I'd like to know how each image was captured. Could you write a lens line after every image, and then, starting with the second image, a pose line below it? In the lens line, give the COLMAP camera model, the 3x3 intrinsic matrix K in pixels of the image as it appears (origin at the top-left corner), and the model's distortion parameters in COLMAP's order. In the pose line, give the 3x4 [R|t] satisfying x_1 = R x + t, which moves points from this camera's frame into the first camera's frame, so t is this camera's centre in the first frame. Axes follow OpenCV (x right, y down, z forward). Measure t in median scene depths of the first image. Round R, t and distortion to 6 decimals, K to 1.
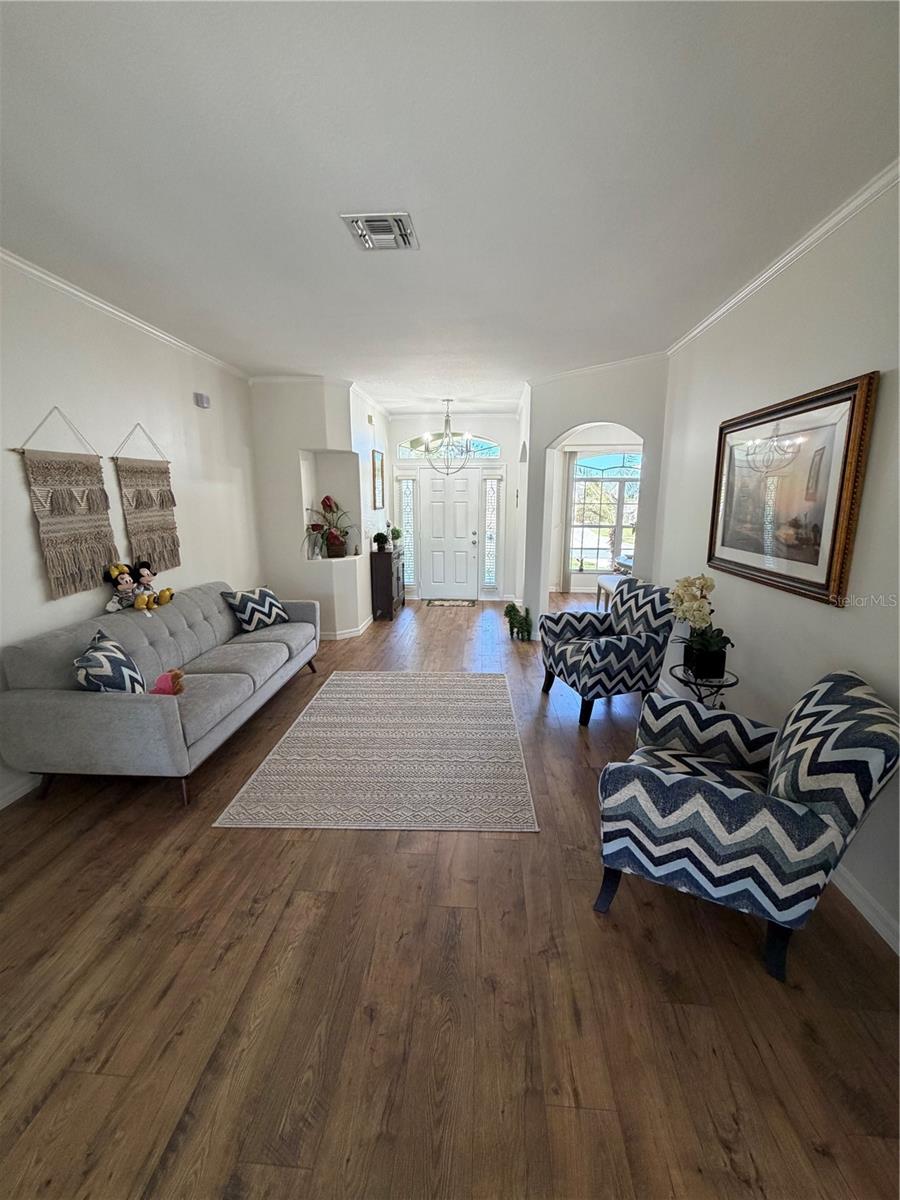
lens RADIAL K [[479.8, 0, 452.9], [0, 479.8, 592.4], [0, 0, 1]] dist [-0.003014, -0.000116]
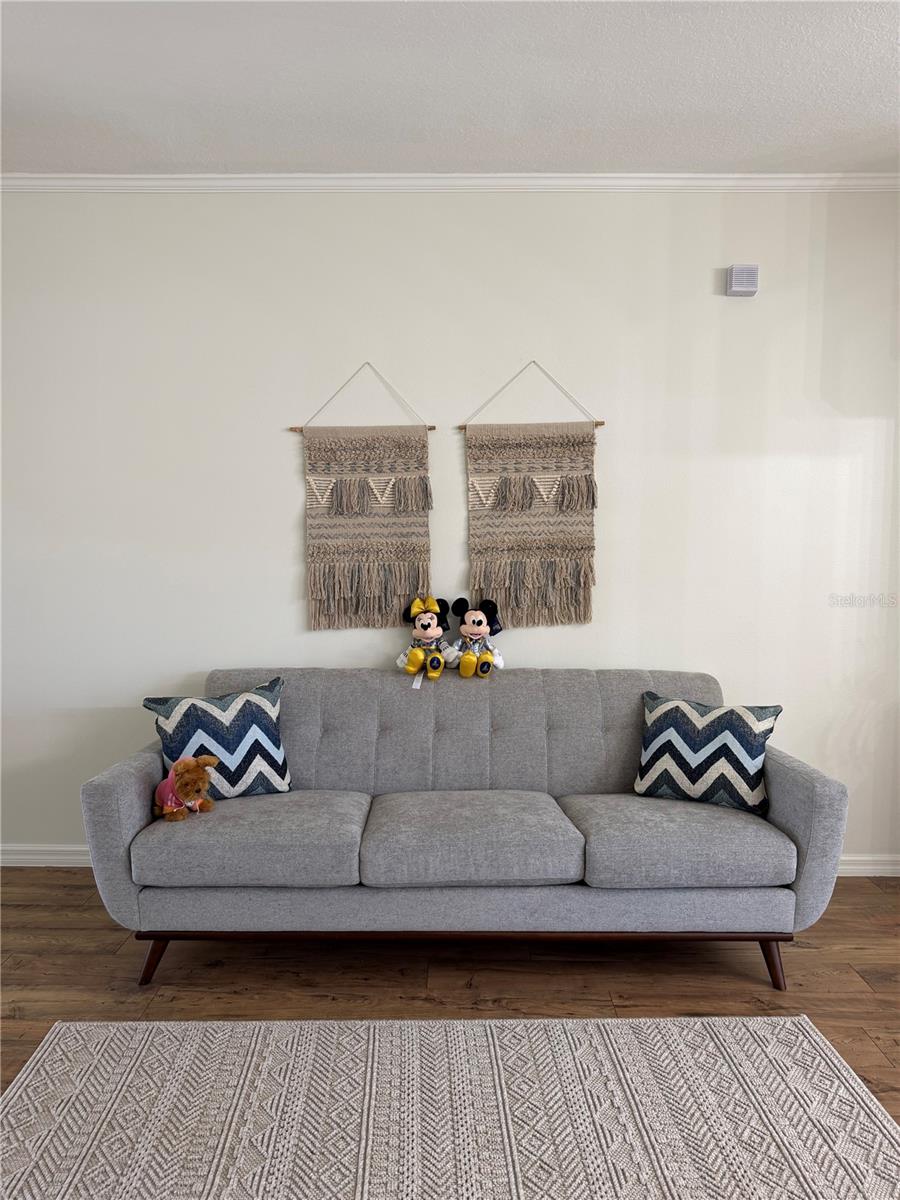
lens RADIAL K [[846.8, 0, 440.7], [0, 846.8, 591.5], [0, 0, 1]] dist [0.042840, -0.040212]
pose [[0.067009, 0.081312, -0.994434, 0.233071], [-0.194798, 0.978560, 0.066888, -0.085573], [0.978552, 0.189231, 0.081411, 0.558160]]
